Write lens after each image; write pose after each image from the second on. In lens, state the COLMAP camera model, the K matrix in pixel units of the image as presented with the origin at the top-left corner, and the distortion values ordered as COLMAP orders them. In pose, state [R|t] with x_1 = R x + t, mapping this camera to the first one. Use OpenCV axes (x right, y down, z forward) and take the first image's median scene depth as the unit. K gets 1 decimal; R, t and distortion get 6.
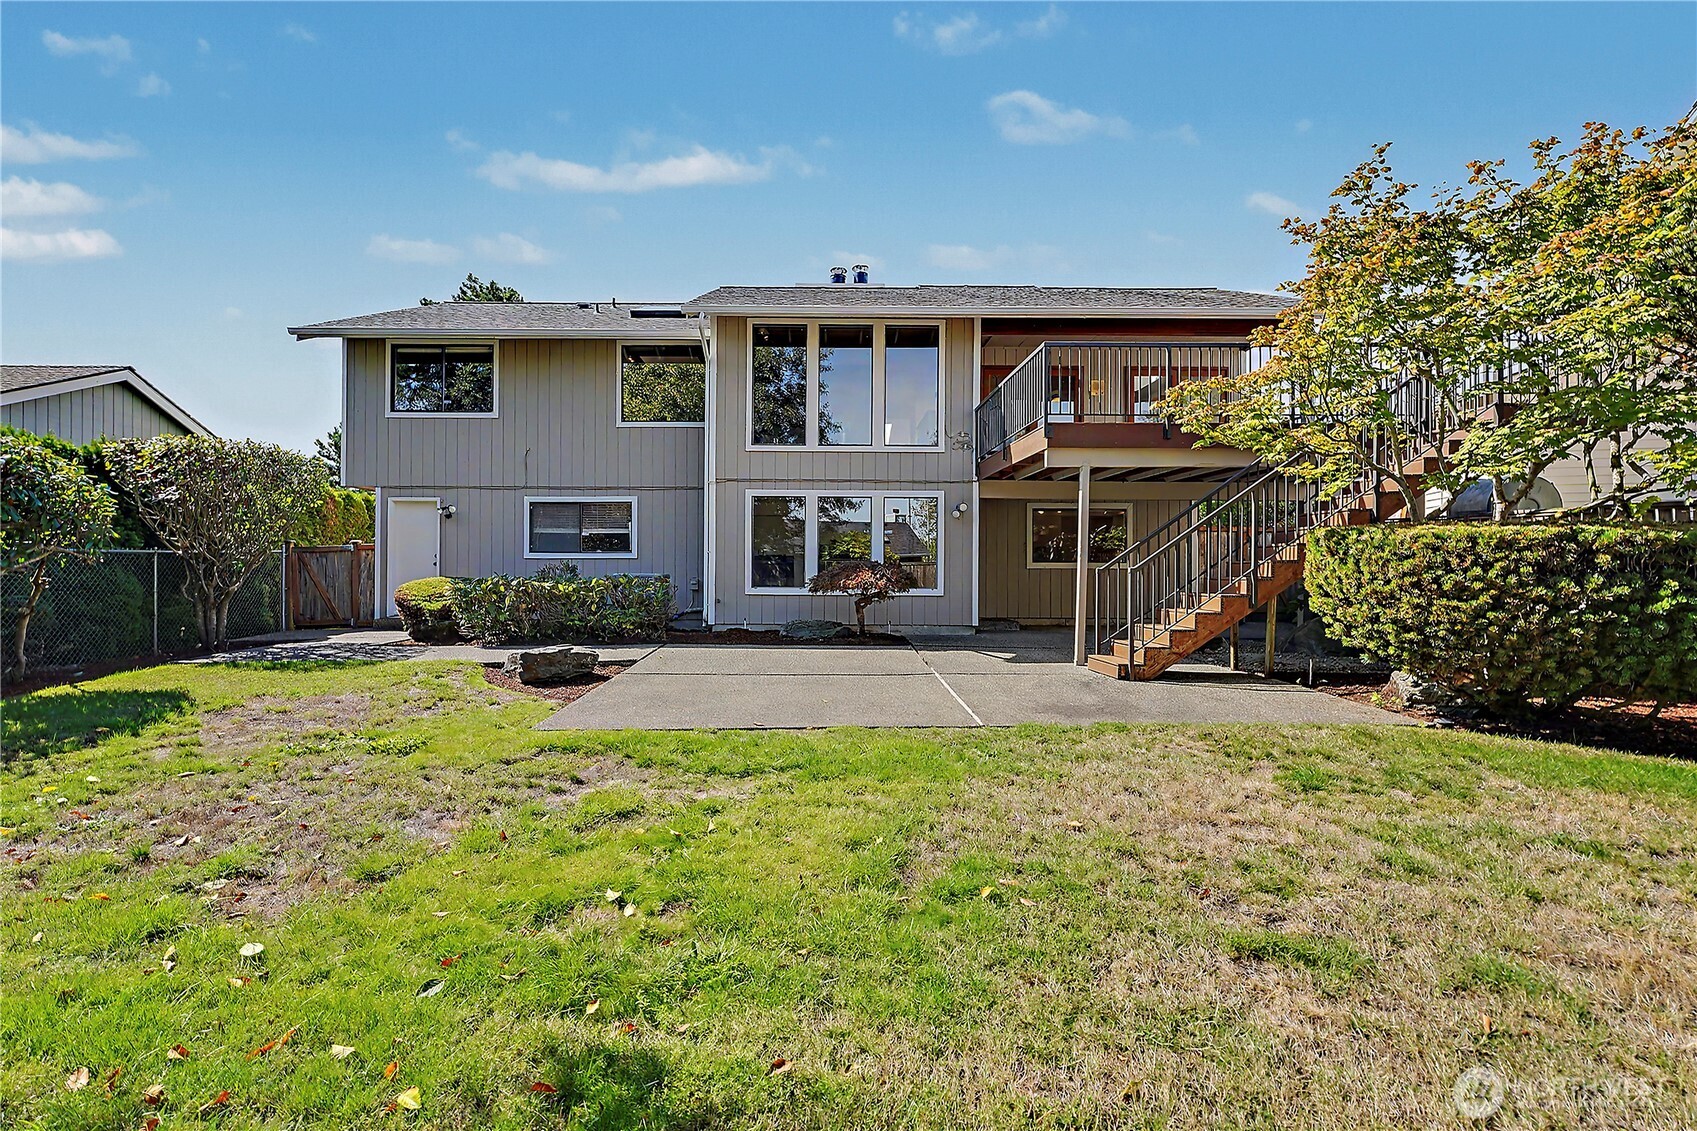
lens RADIAL K [[804.5, 0, 848.5], [0, 804.5, 565.5], [0, 0, 1]] dist [-0.002321, -0.000727]
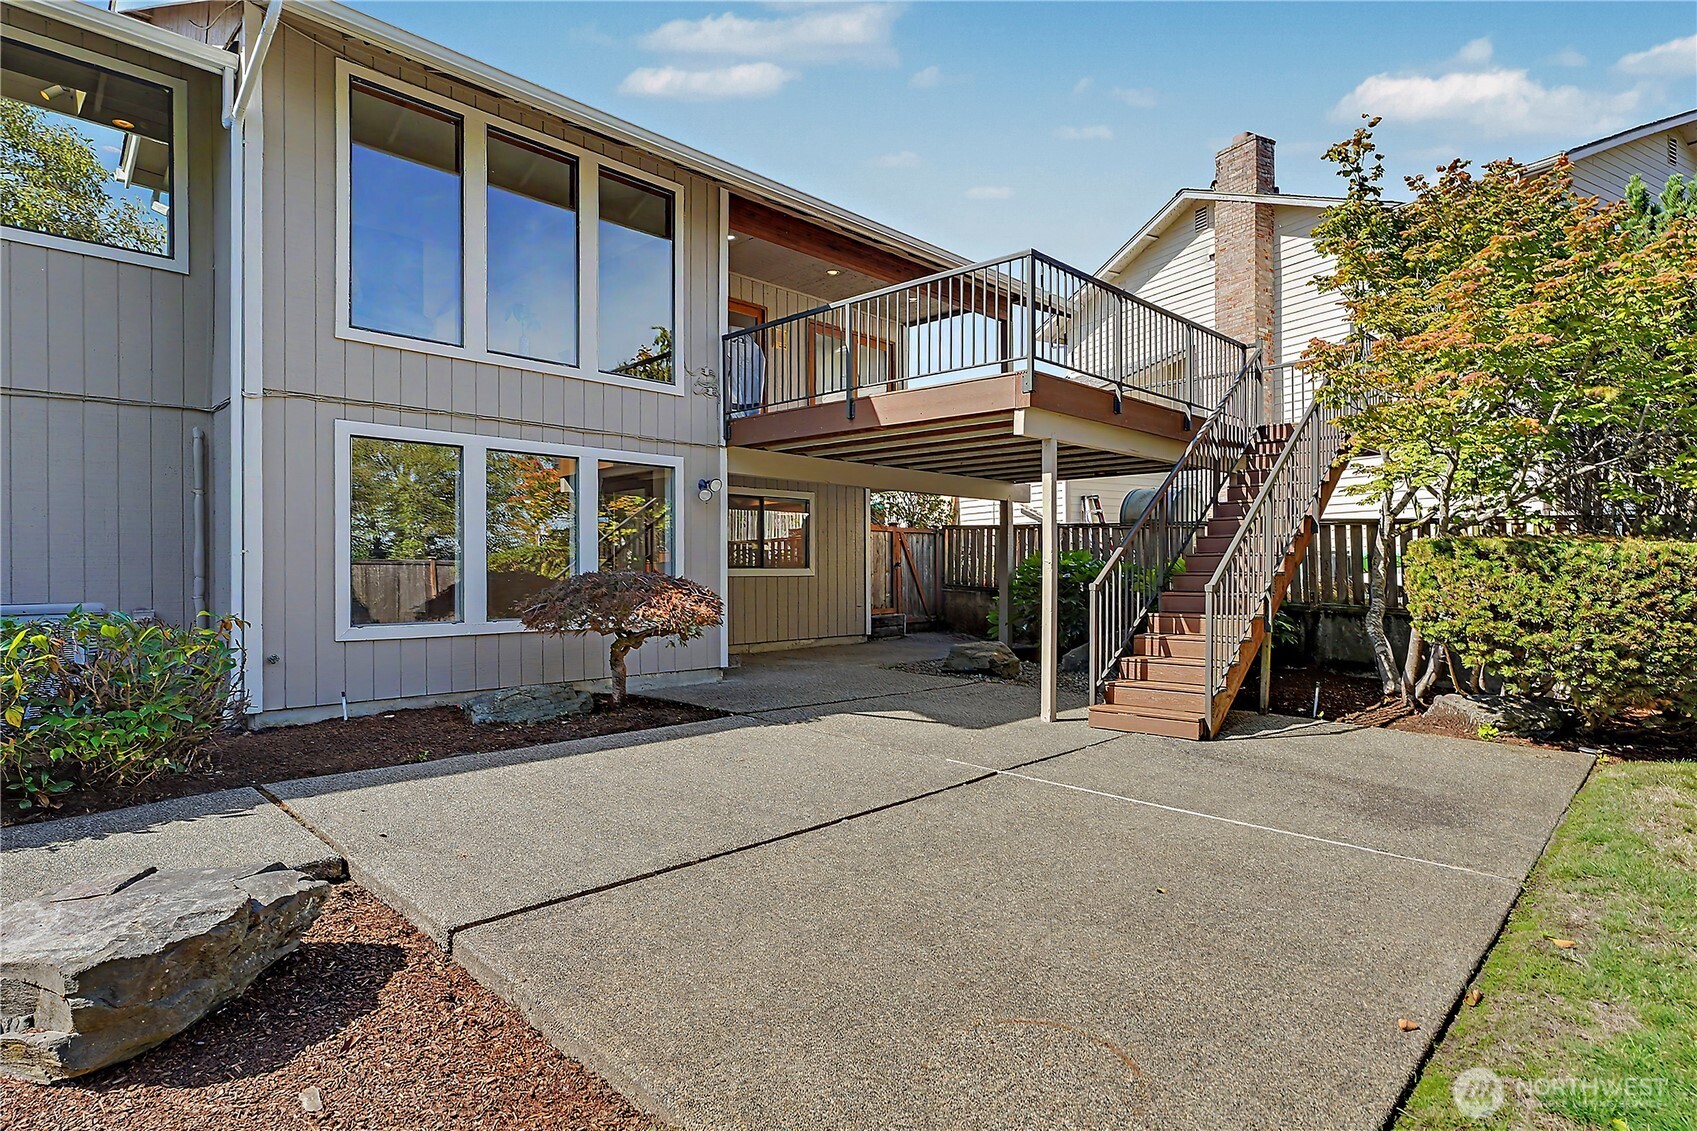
lens RADIAL K [[880.6, 0, 848.5], [0, 880.6, 565.5], [0, 0, 1]] dist [-0.000025, -0.000053]
pose [[0.712690, -0.002710, 0.701474, -0.276491], [-0.000662, 0.999989, 0.004535, -0.011344], [-0.701479, -0.003696, 0.712680, 0.419892]]
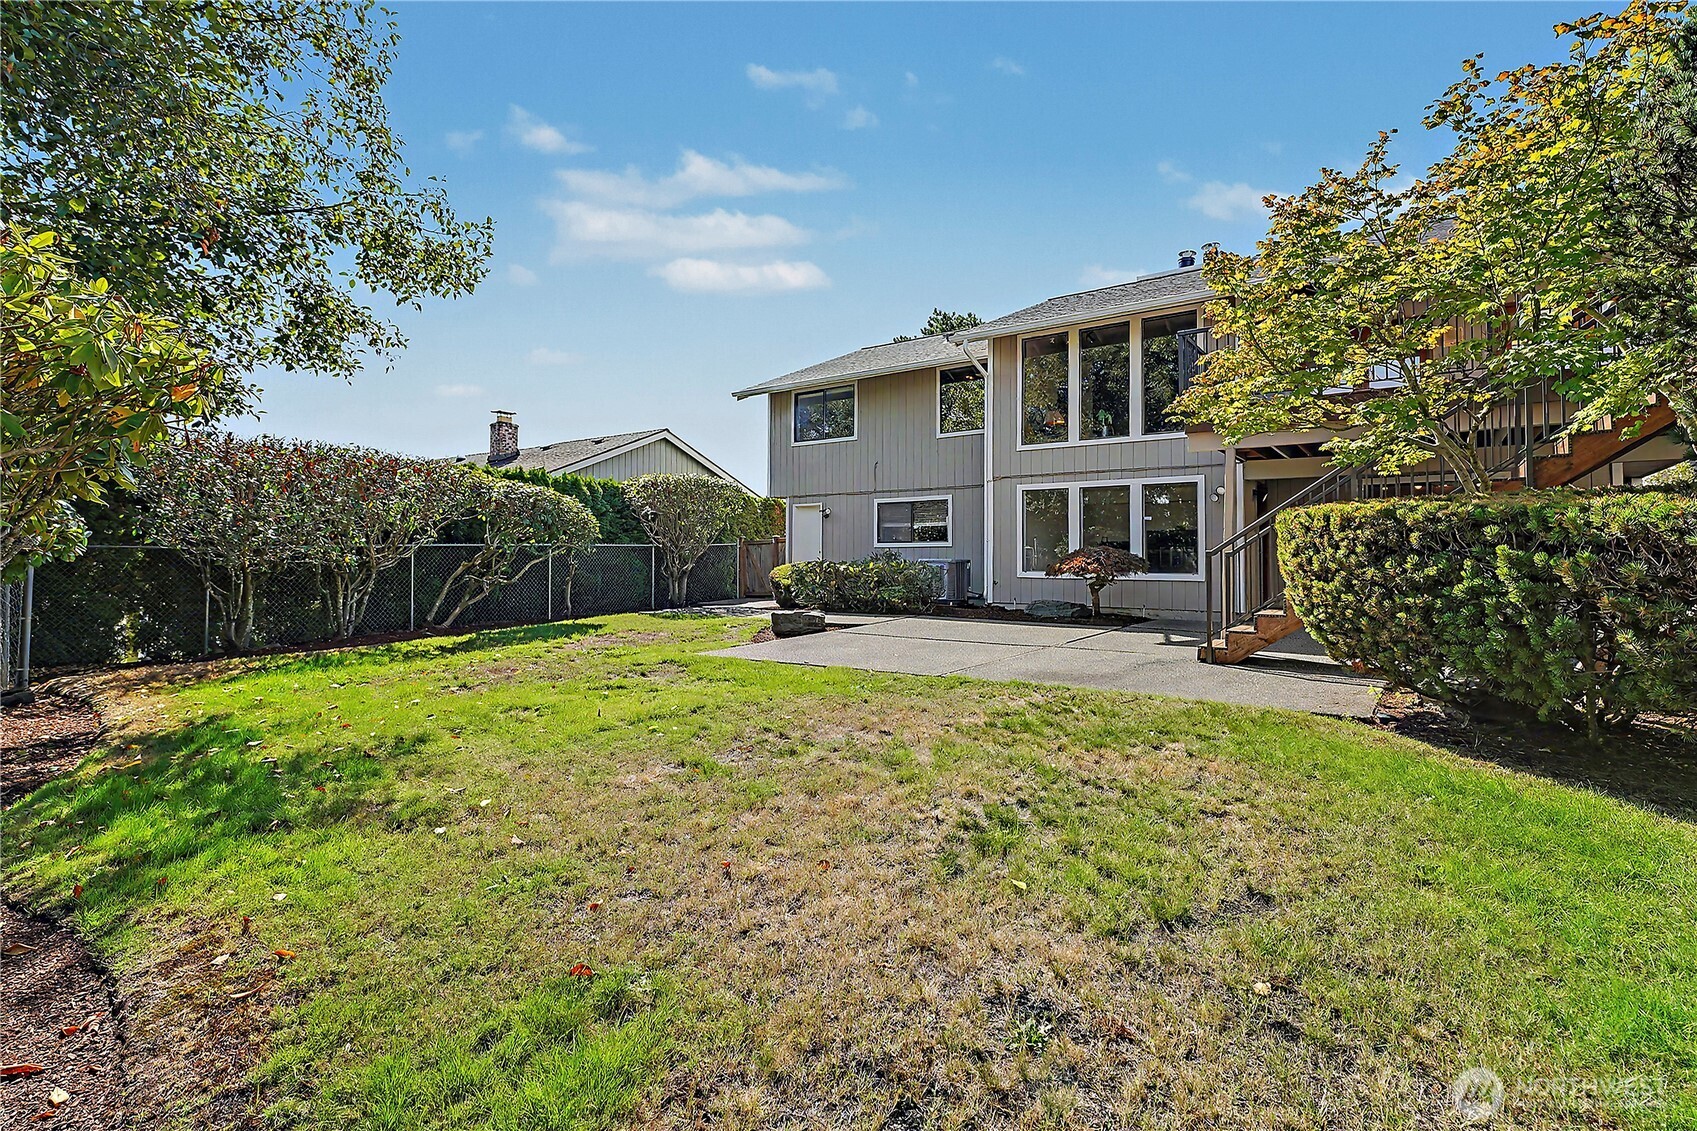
lens RADIAL K [[789.1, 0, 846.9], [0, 789.1, 533.3], [0, 0, 1]] dist [0.001612, 0.000151]
pose [[0.804334, -0.020108, -0.593837, 0.340429], [0.004762, 0.999613, -0.027399, 0.003349], [0.594158, 0.019210, 0.804119, -0.040181]]
